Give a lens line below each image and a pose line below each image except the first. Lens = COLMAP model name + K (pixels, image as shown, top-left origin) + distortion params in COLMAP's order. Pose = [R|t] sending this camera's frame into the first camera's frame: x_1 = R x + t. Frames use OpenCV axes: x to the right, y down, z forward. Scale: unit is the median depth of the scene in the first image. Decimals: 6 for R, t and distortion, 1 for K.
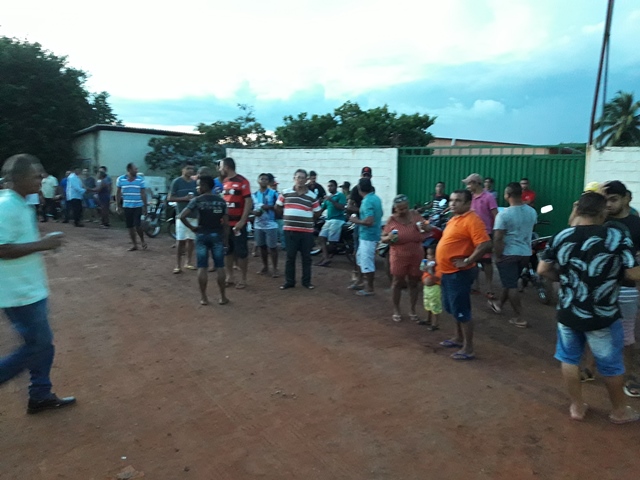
lens RADIAL K [[530.6, 0, 317.4], [0, 530.6, 237.4], [0, 0, 1]] dist [0.000444, -0.033391]
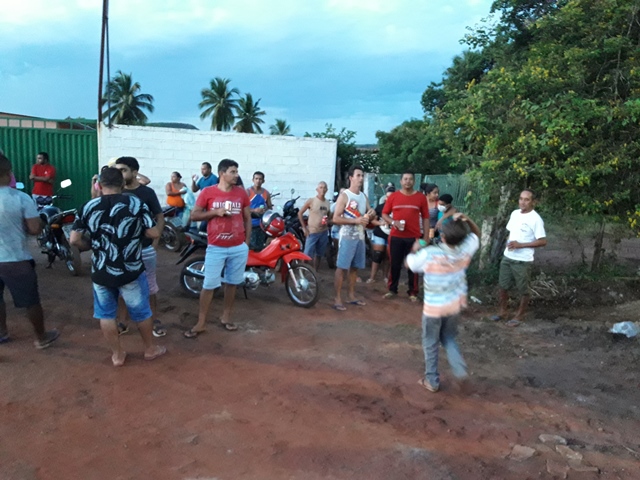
lens RADIAL K [[530.6, 0, 324.1], [0, 530.6, 244.8], [0, 0, 1]] dist [0.000444, -0.033391]
pose [[0.645438, -0.109427, 0.755934, -0.066628], [0.063766, 0.993949, 0.089436, 0.009708], [-0.761146, -0.009522, 0.648510, -0.089397]]
